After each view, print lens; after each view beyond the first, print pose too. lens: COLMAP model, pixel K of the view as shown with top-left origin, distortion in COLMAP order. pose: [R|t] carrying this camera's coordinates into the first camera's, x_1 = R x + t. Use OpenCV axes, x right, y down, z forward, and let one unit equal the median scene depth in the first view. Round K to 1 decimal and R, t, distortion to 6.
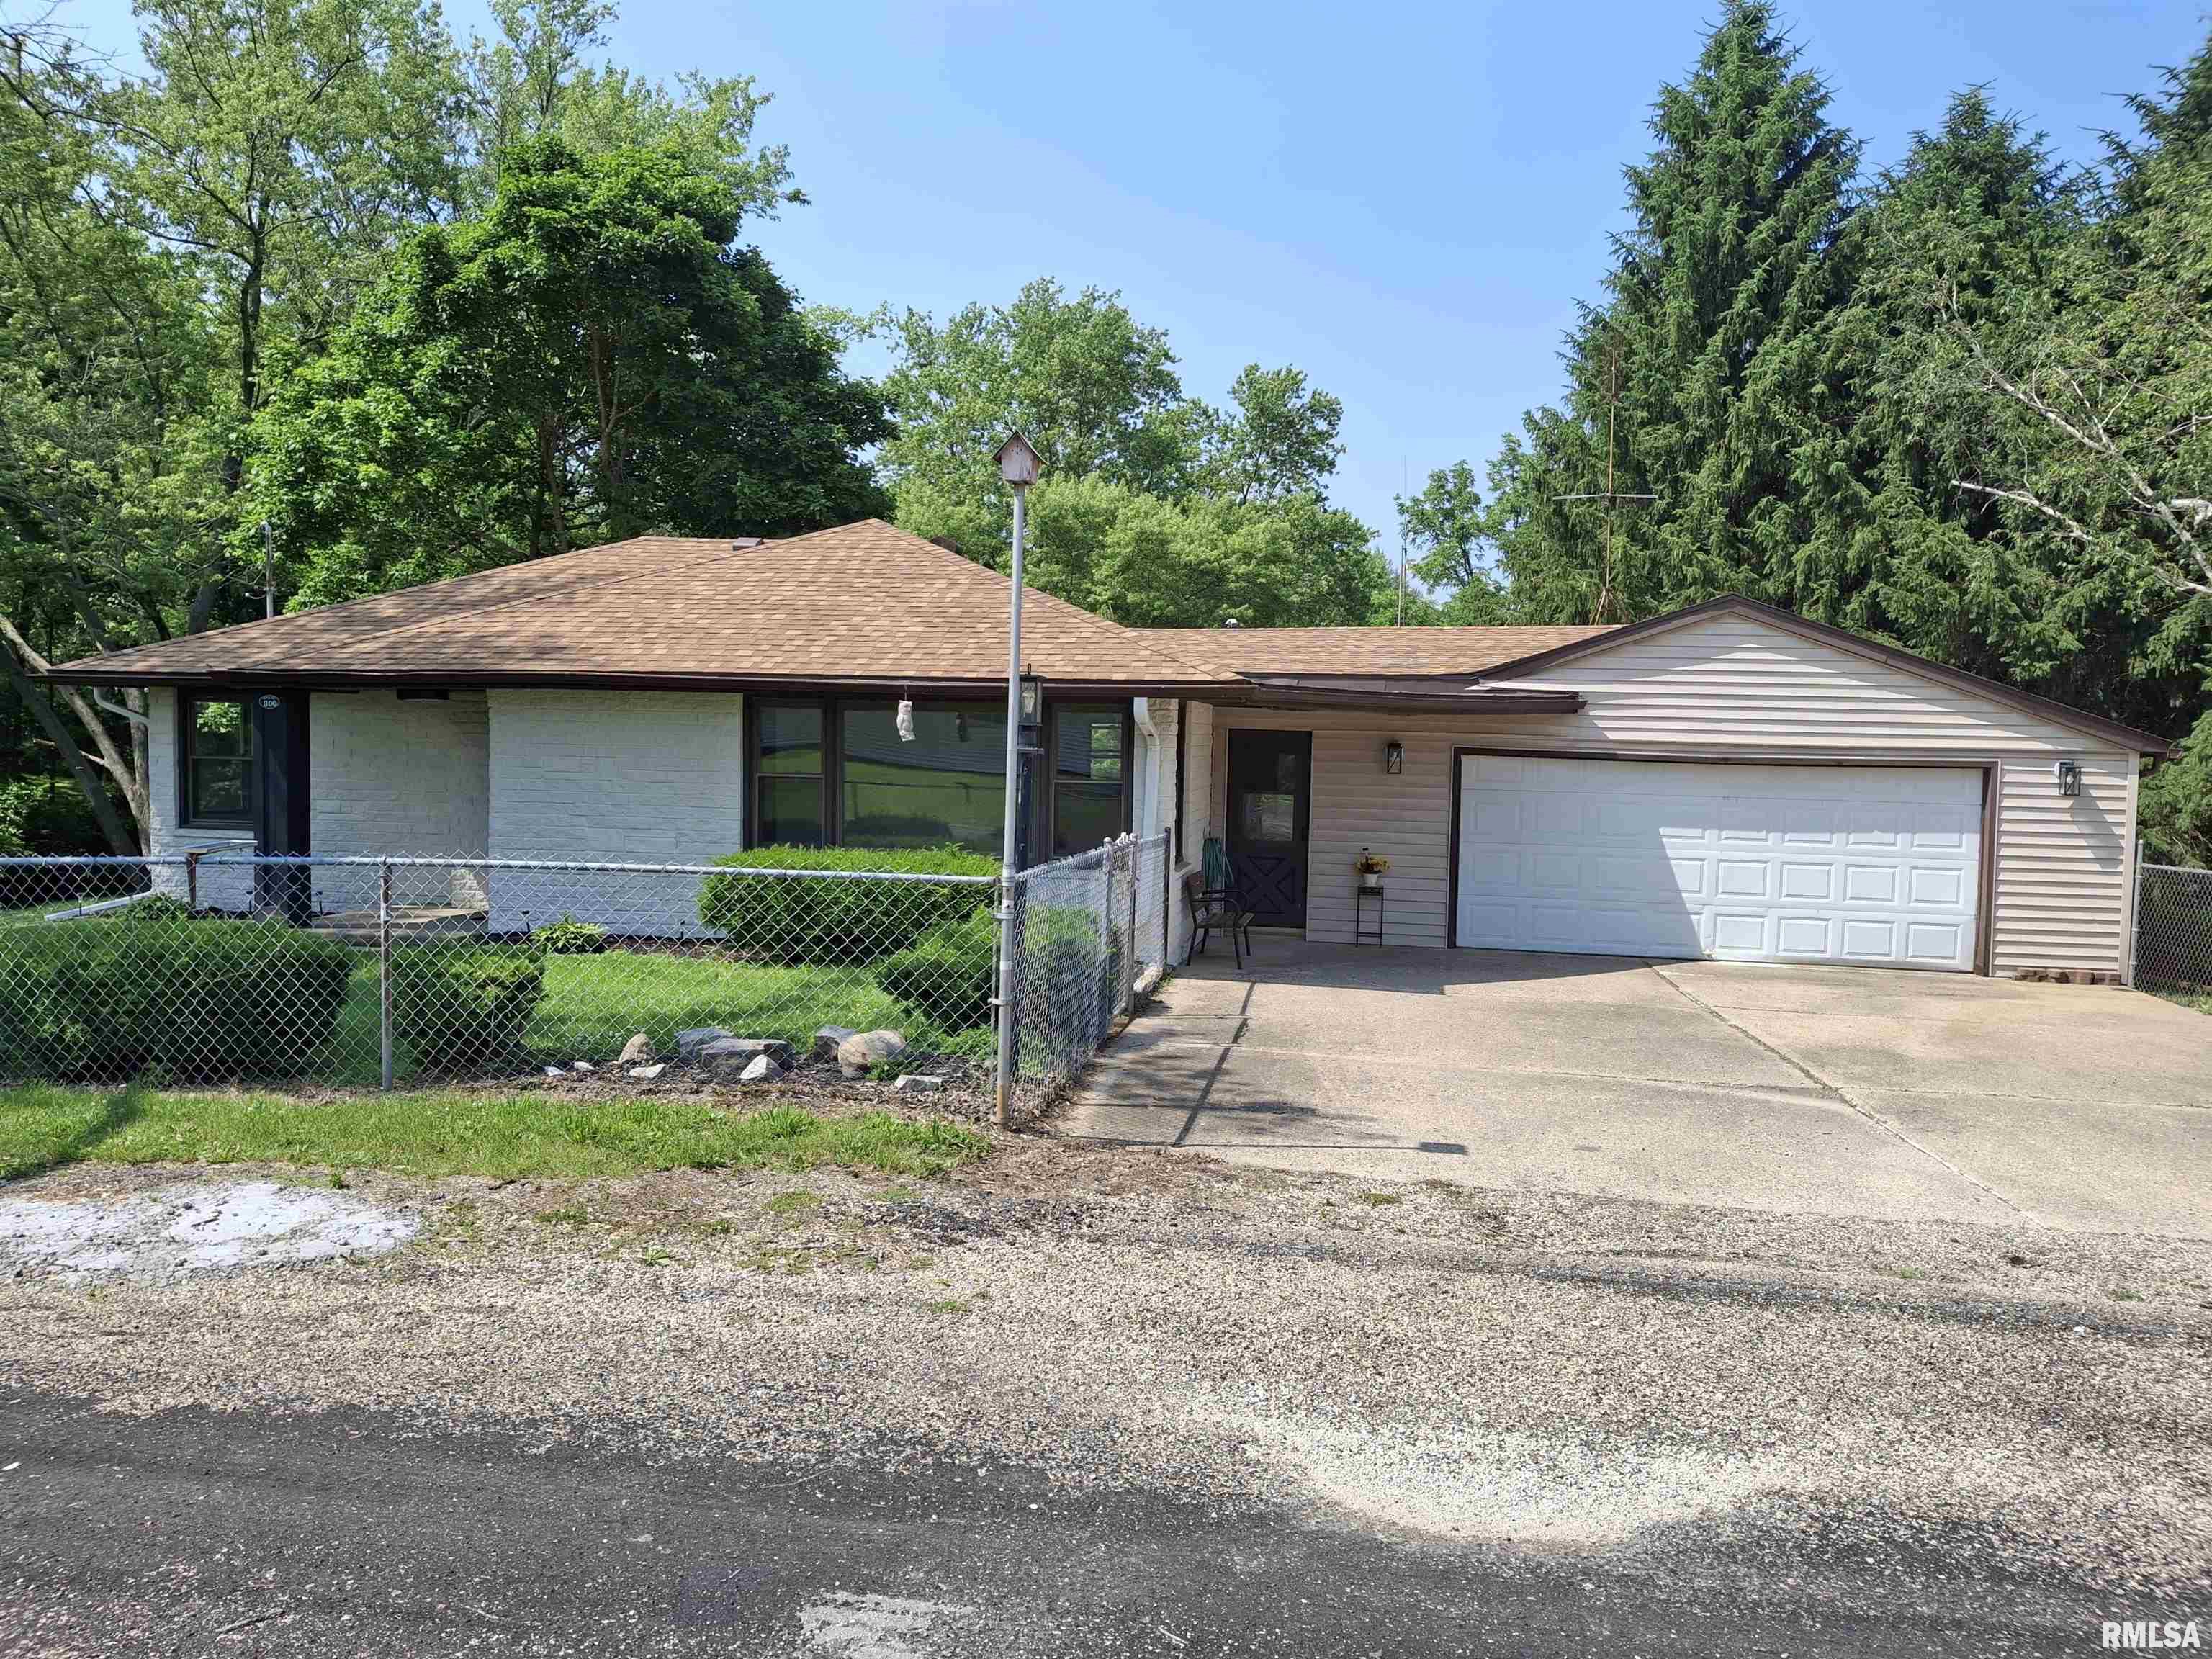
lens RADIAL K [[1605.6, 0, 1110.3], [0, 1605.6, 840.8], [0, 0, 1]] dist [0.094406, -0.164033]
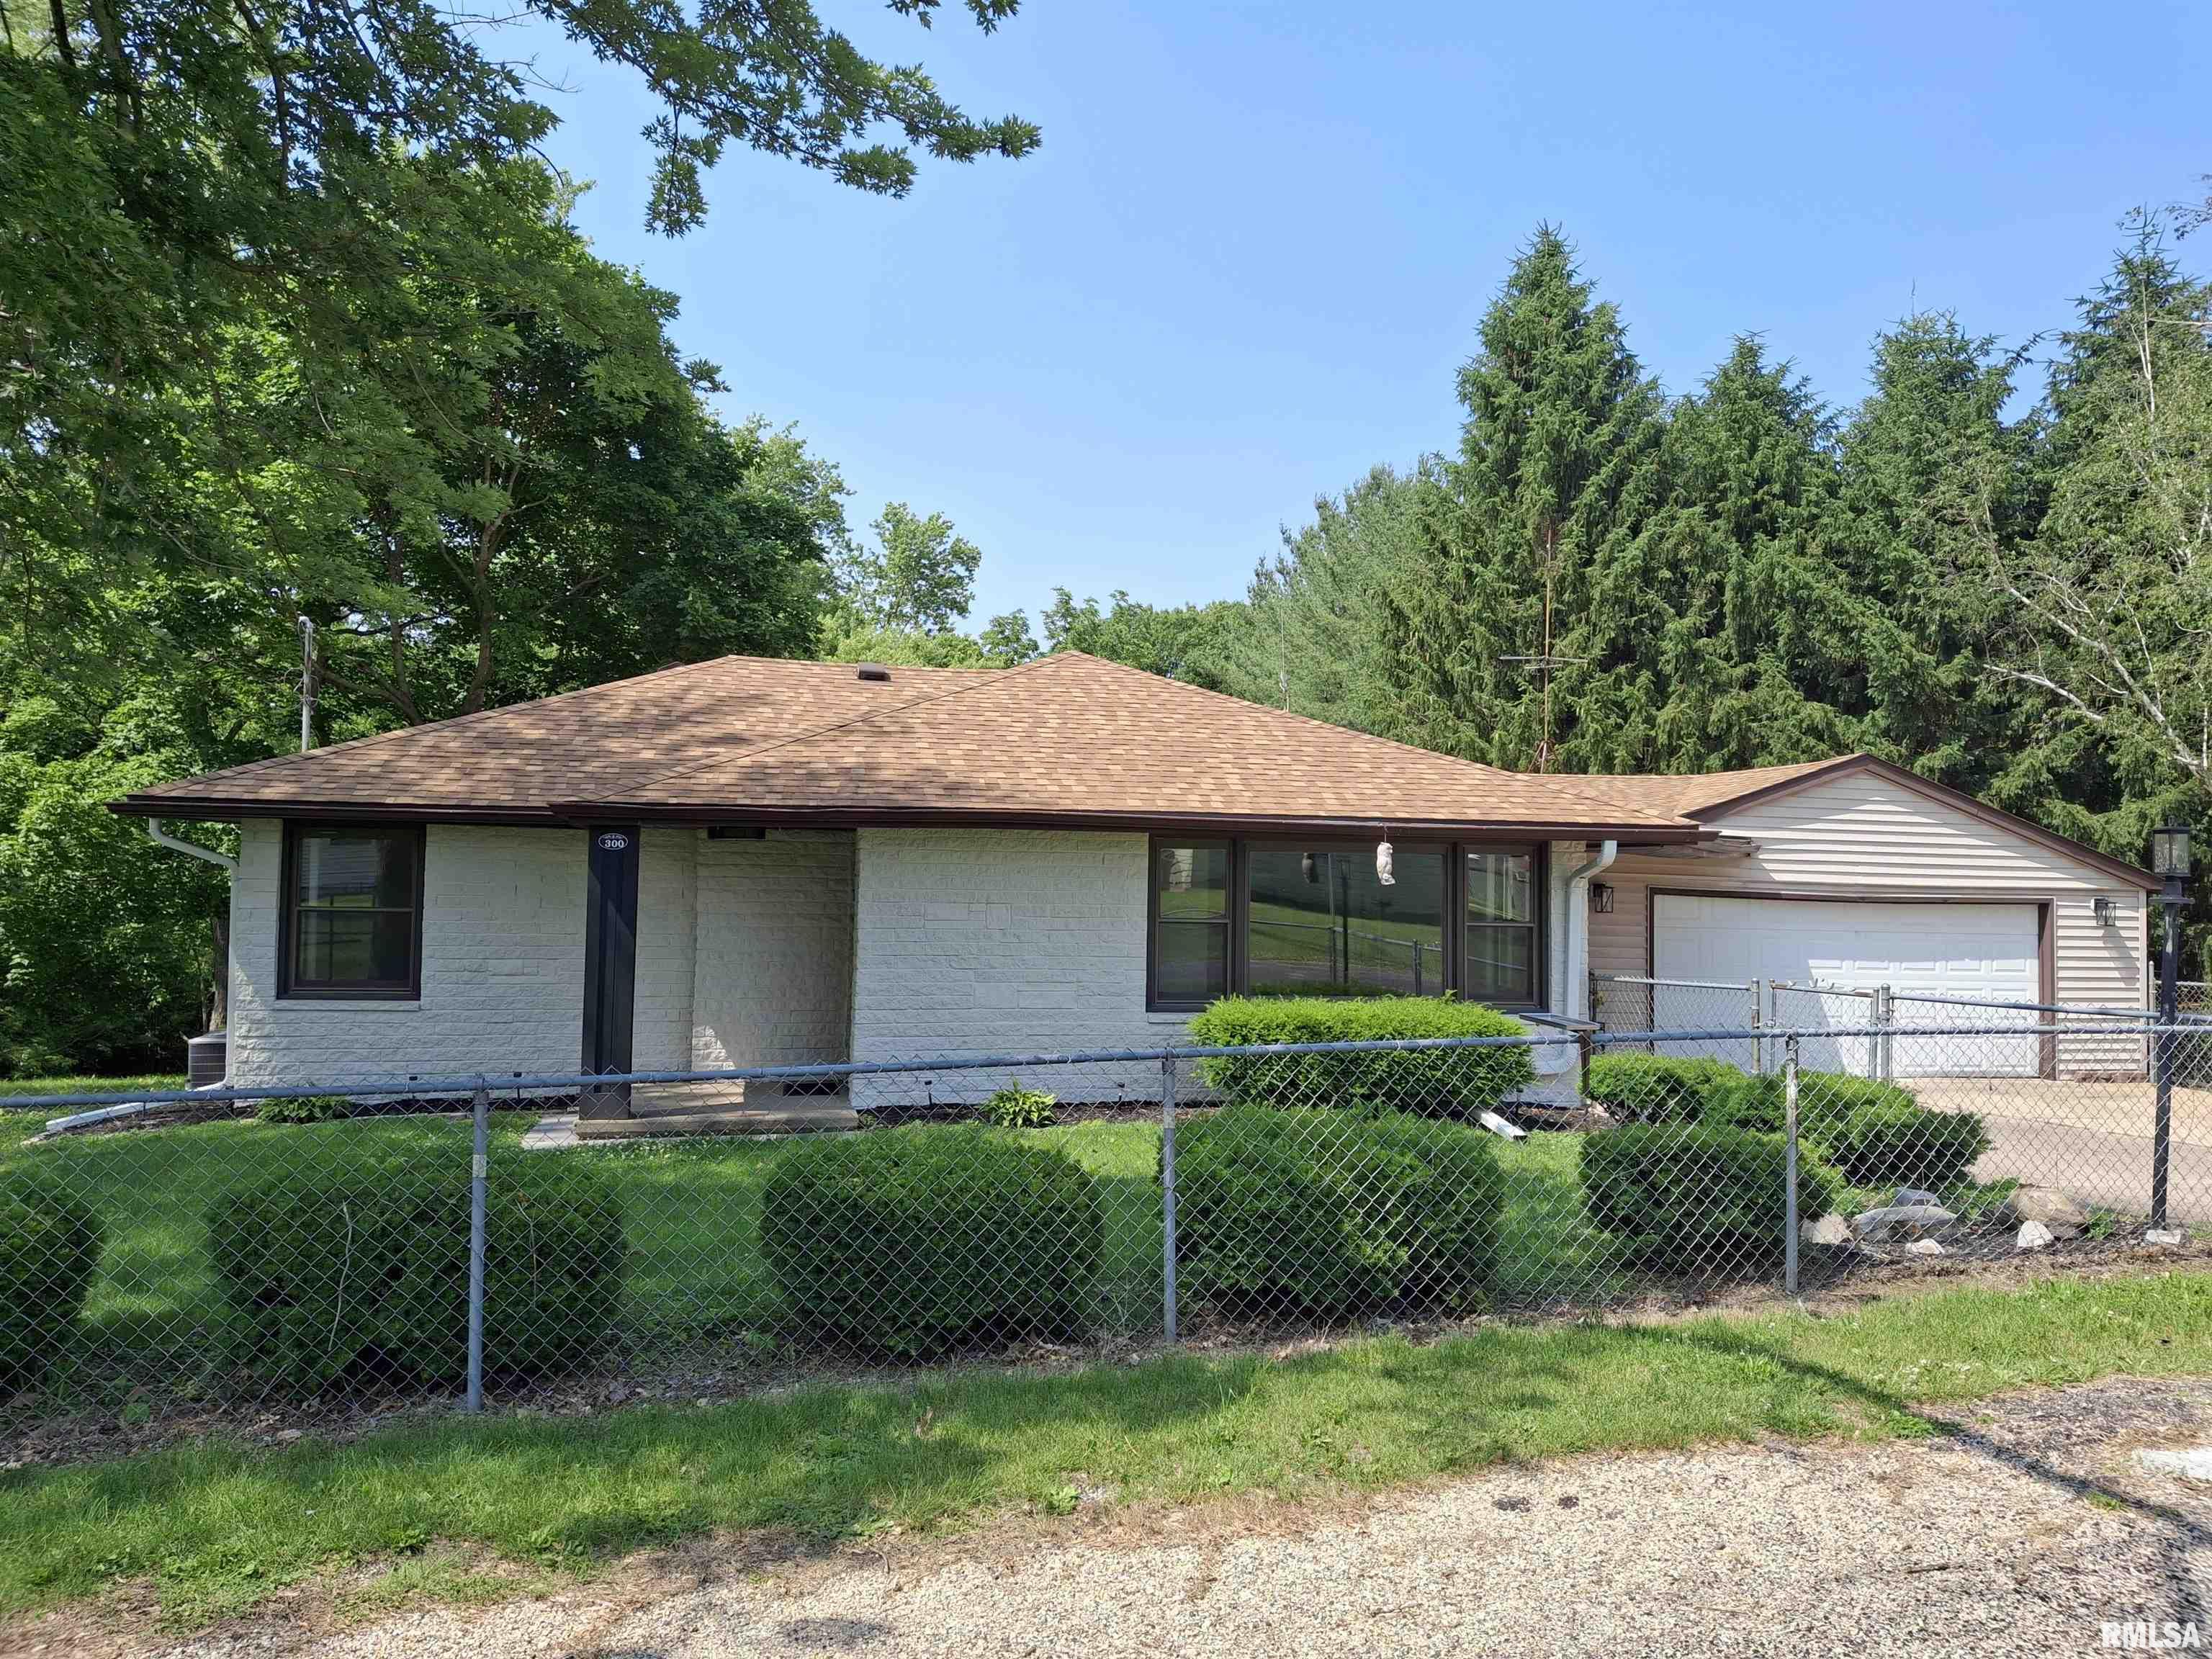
lens RADIAL K [[1605.6, 0, 1110.3], [0, 1605.6, 840.8], [0, 0, 1]] dist [0.094406, -0.164033]
pose [[0.932934, 0.005487, 0.360006, -0.522322], [0.024497, 0.996599, -0.078673, -0.013754], [-0.359213, 0.082215, 0.929627, 0.134643]]
